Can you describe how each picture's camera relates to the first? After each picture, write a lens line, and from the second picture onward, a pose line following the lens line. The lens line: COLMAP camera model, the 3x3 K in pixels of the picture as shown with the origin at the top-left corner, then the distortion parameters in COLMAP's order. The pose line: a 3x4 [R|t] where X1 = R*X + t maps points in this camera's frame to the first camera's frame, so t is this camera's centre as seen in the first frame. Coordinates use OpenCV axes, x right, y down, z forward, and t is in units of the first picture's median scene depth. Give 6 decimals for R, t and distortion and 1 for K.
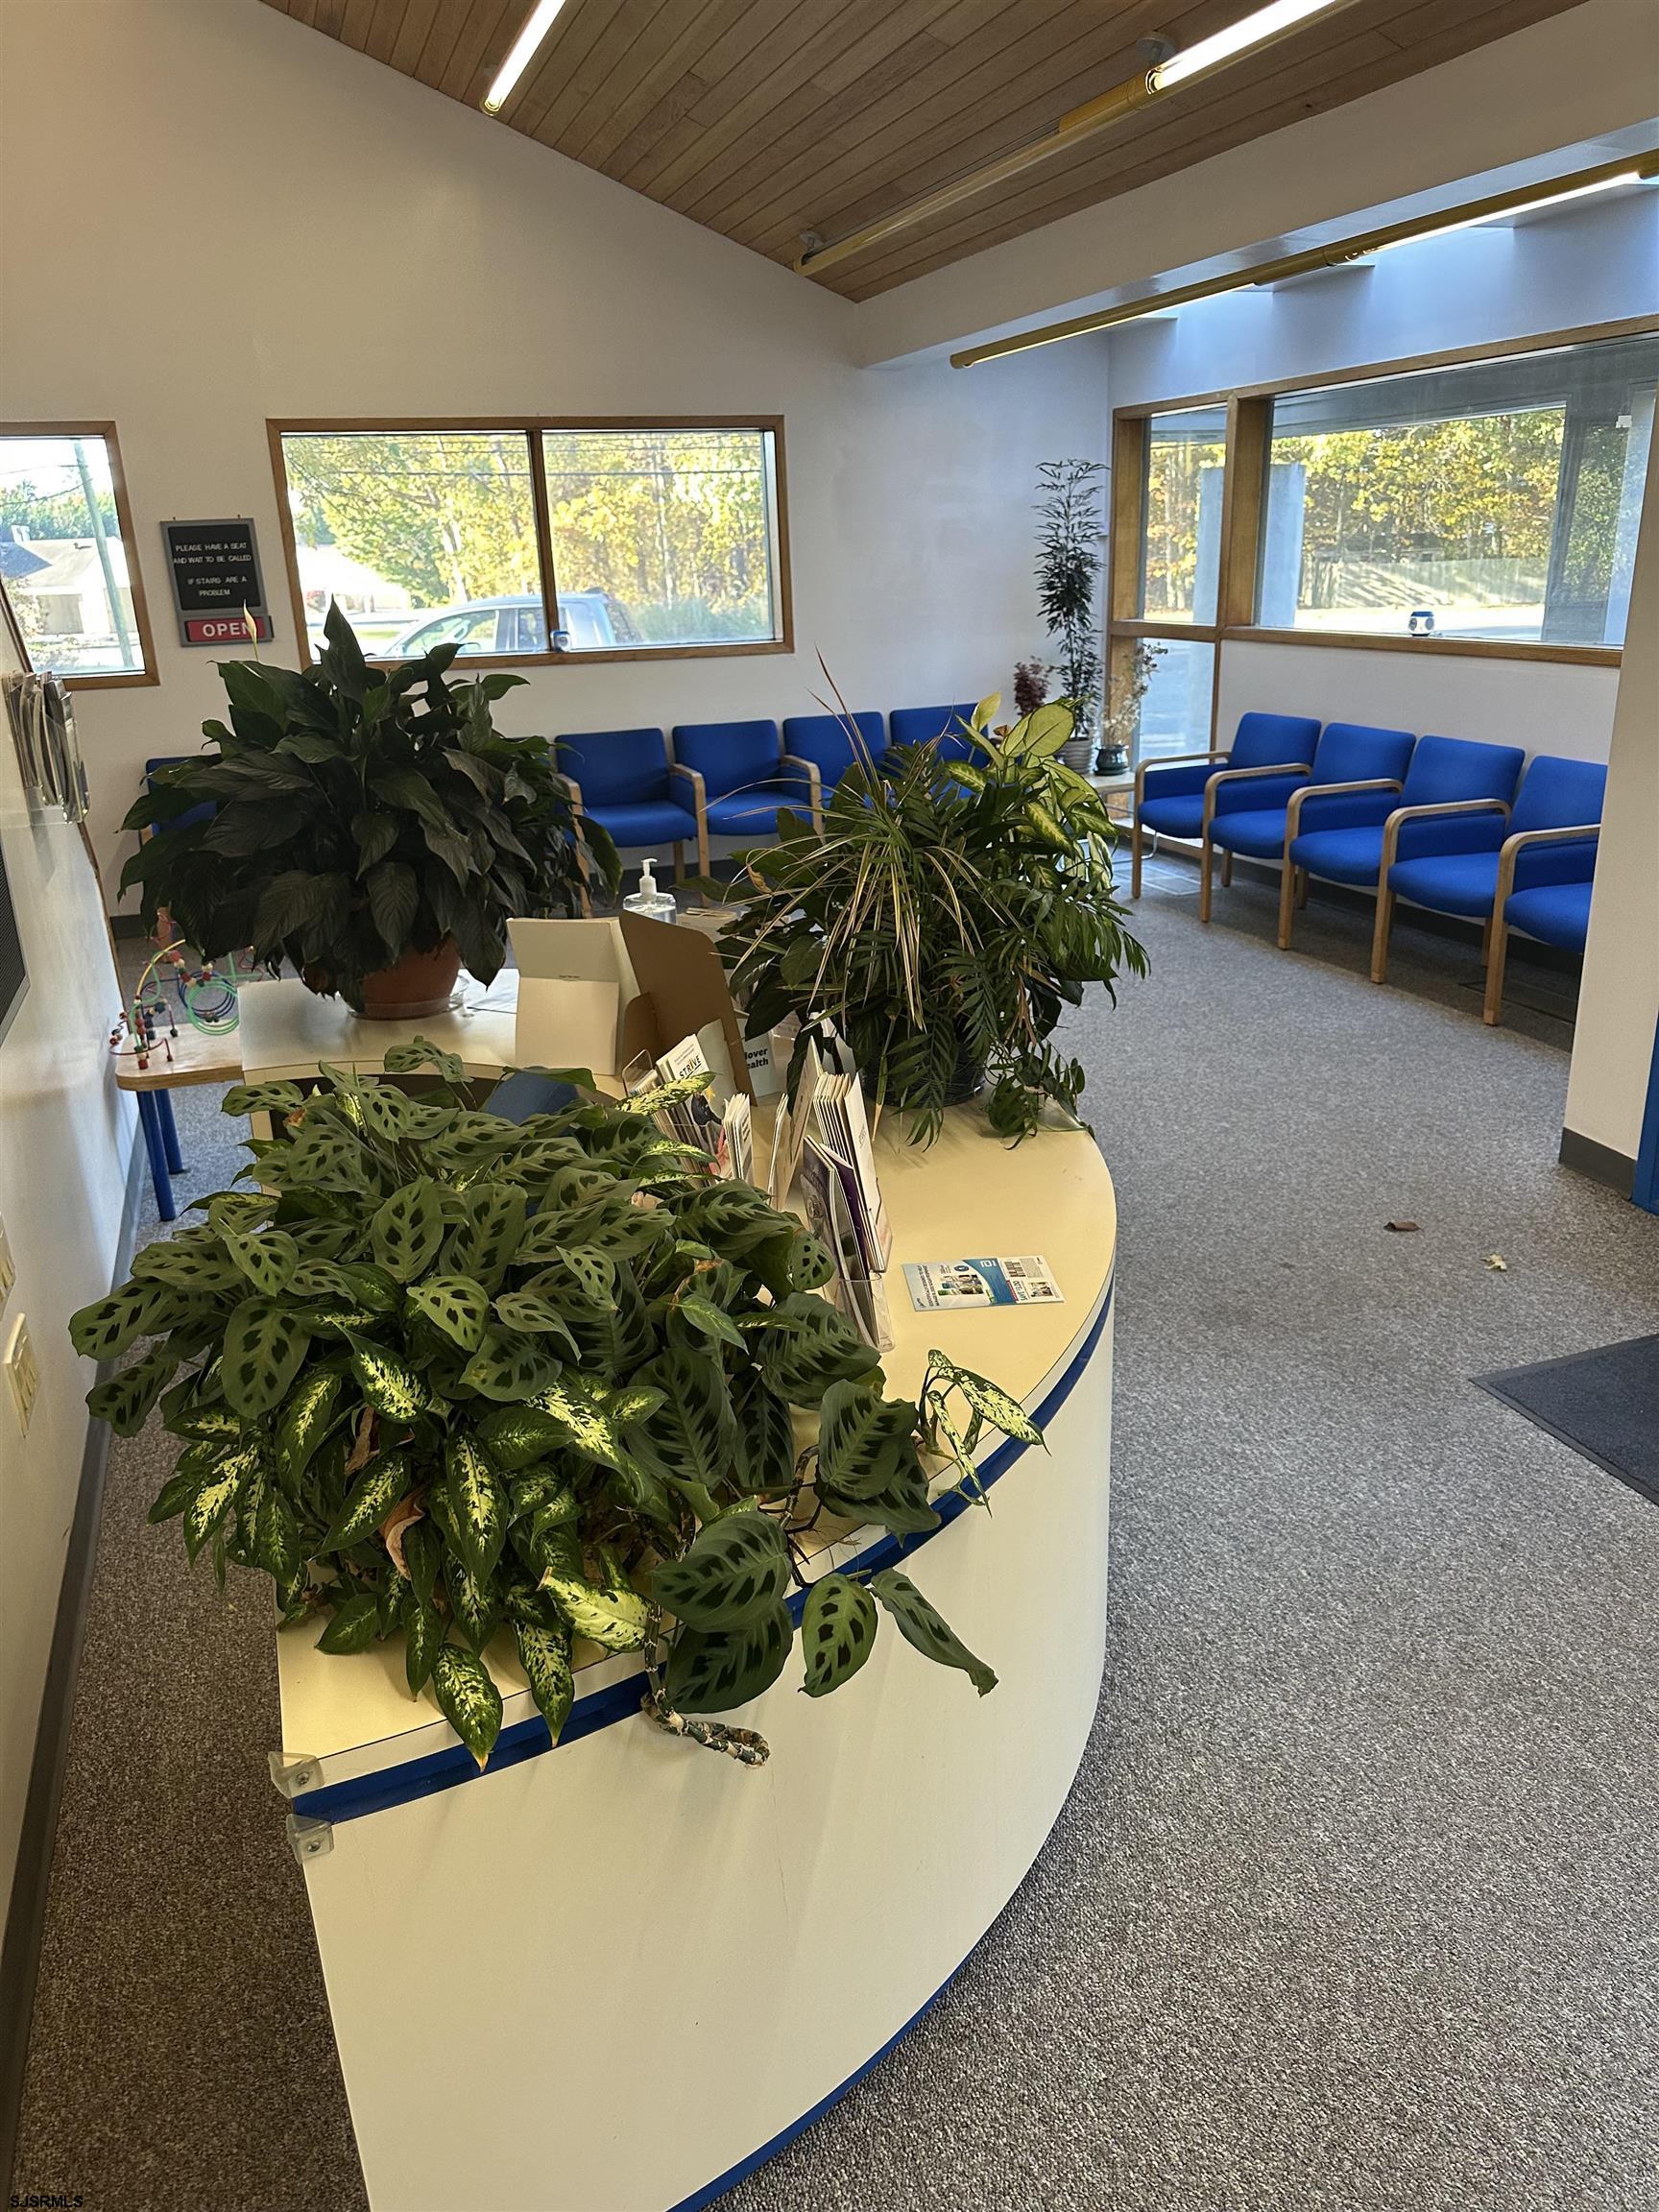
lens RADIAL K [[1540.4, 0, 810.6], [0, 1540.4, 1099.6], [0, 0, 1]] dist [0.043861, -0.066537]
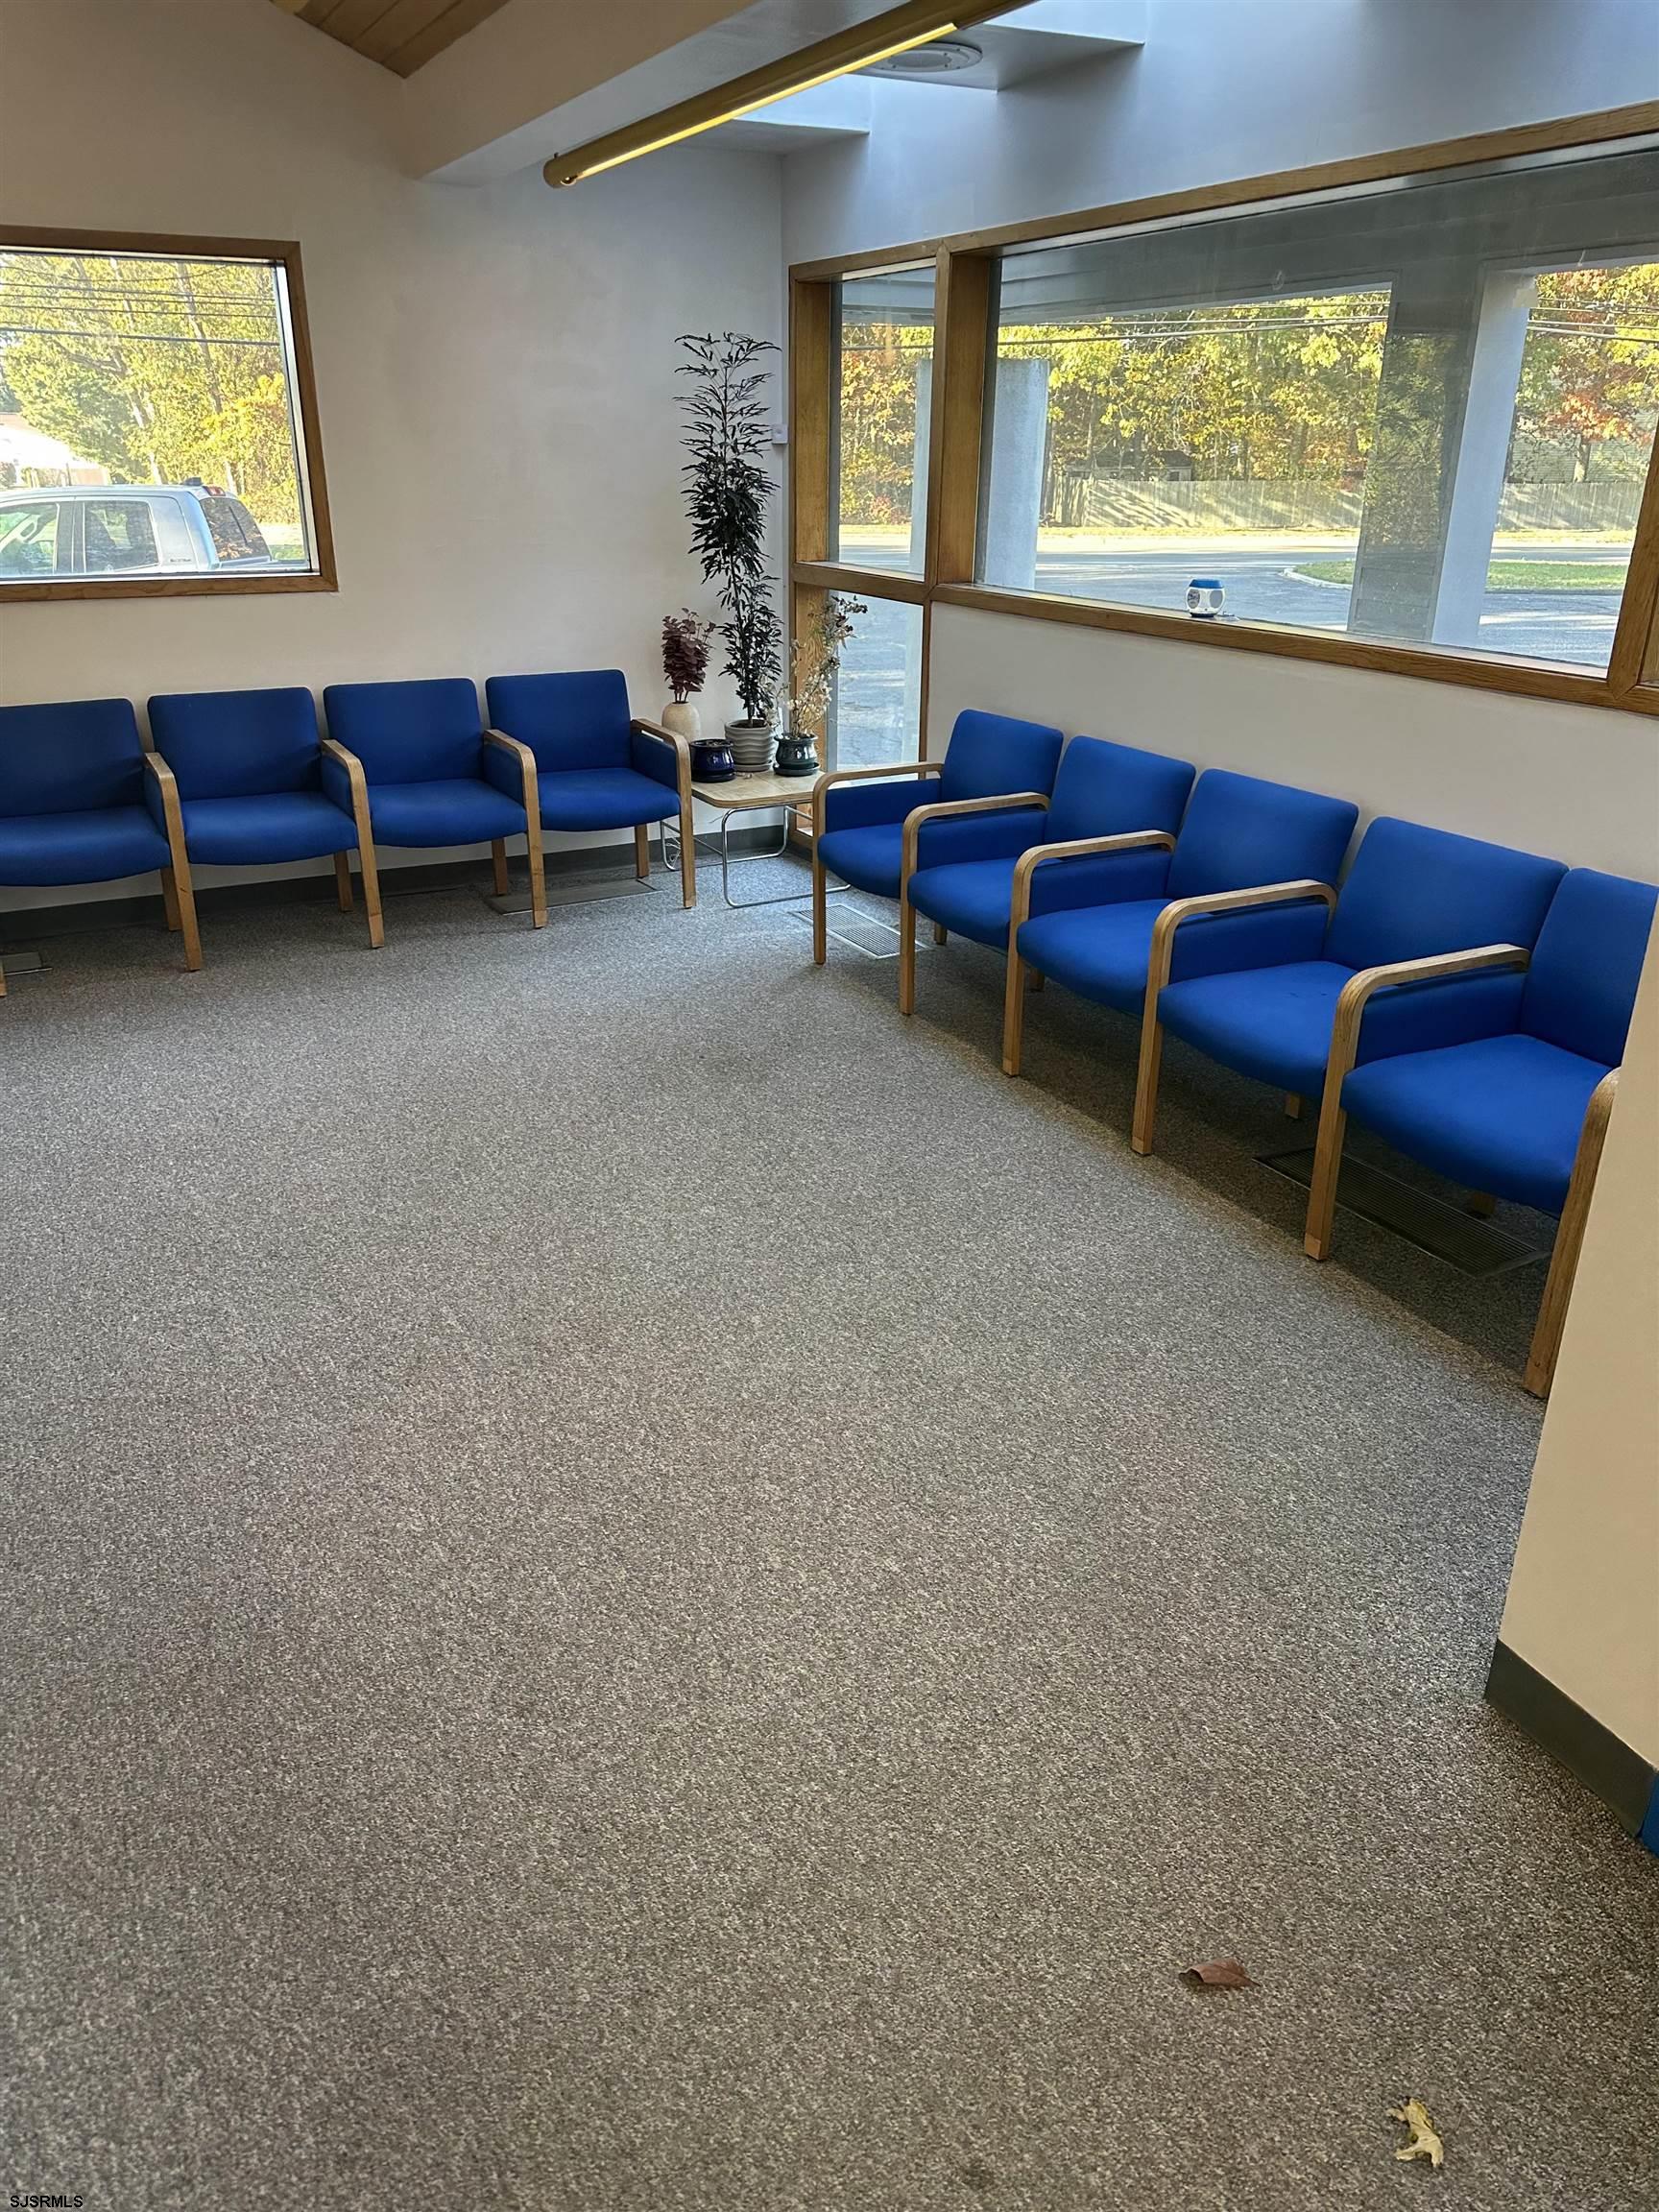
lens RADIAL K [[1540.4, 0, 802.5], [0, 1540.4, 1100.9], [0, 0, 1]] dist [0.043861, -0.066537]
pose [[0.989286, -0.018288, 0.144838, 0.114520], [0.009731, 0.998177, 0.059573, -0.127579], [-0.145663, -0.057525, 0.987660, 0.335747]]
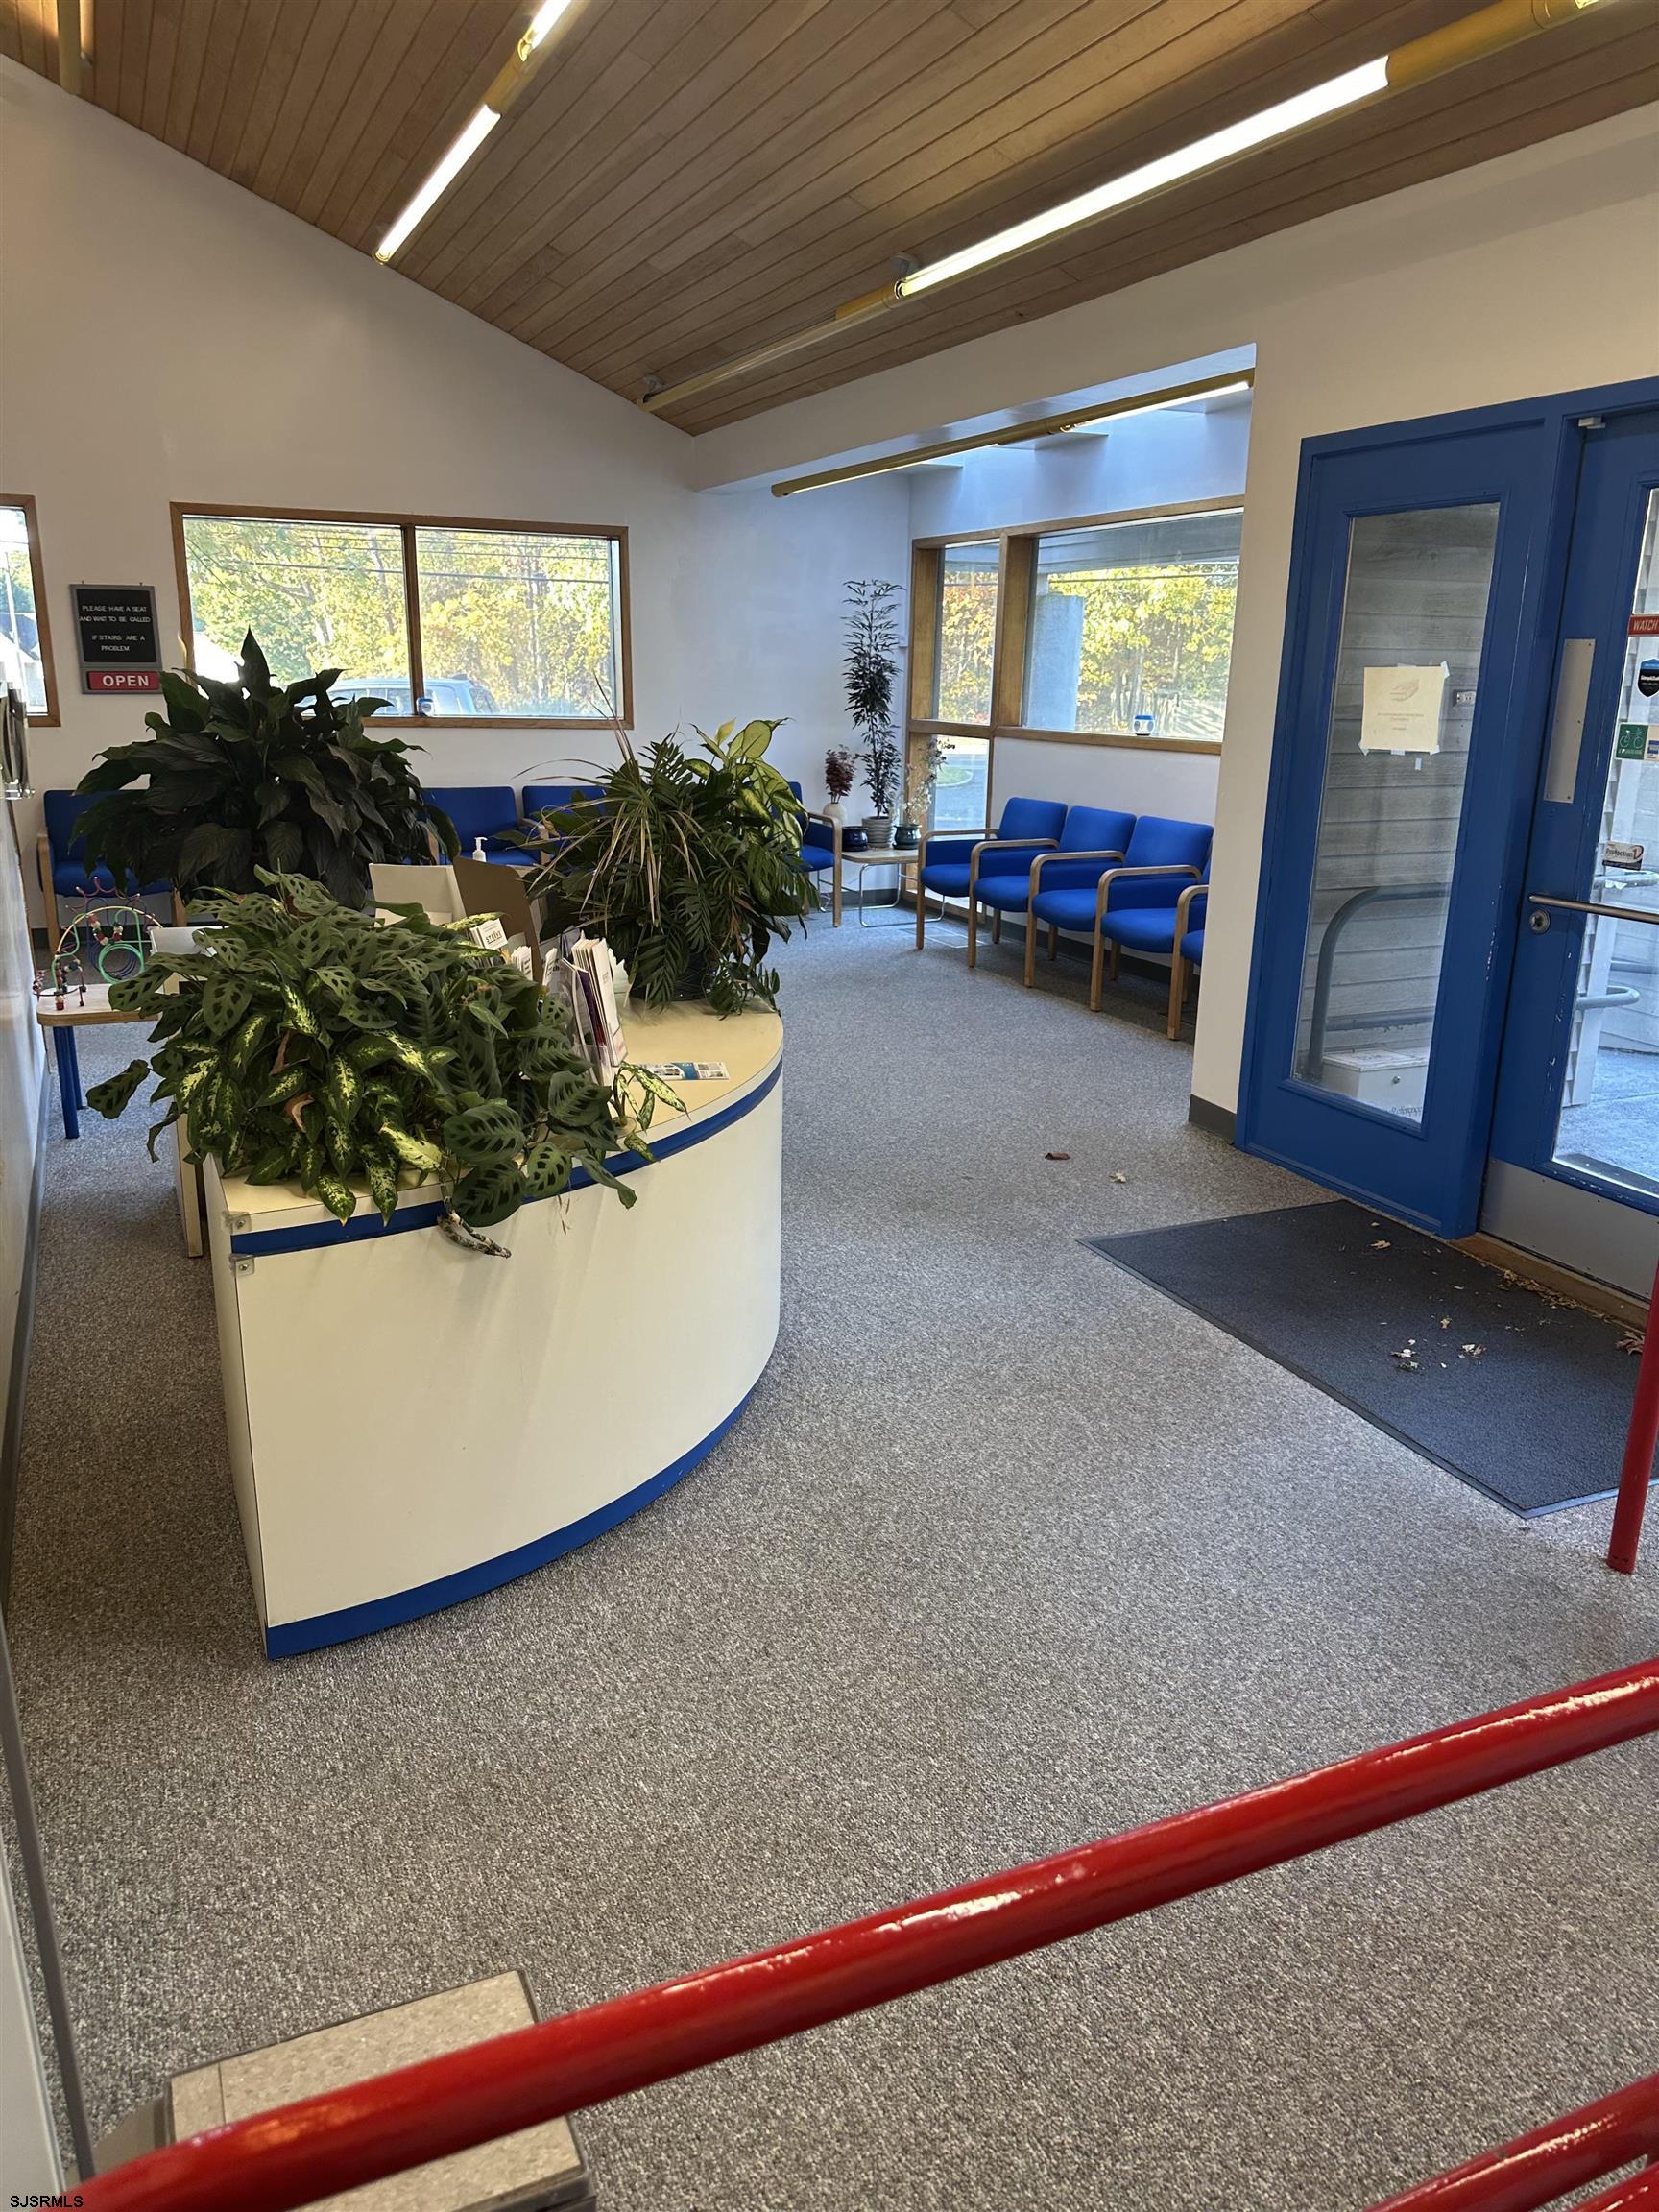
lens RADIAL K [[1540.4, 0, 804.4], [0, 1540.4, 1113.1], [0, 0, 1]] dist [0.043861, -0.066537]
pose [[0.995878, 0.028731, 0.086037, 0.032534], [-0.023425, 0.997798, -0.062051, 0.078592], [-0.087630, 0.059780, 0.994358, -0.166917]]
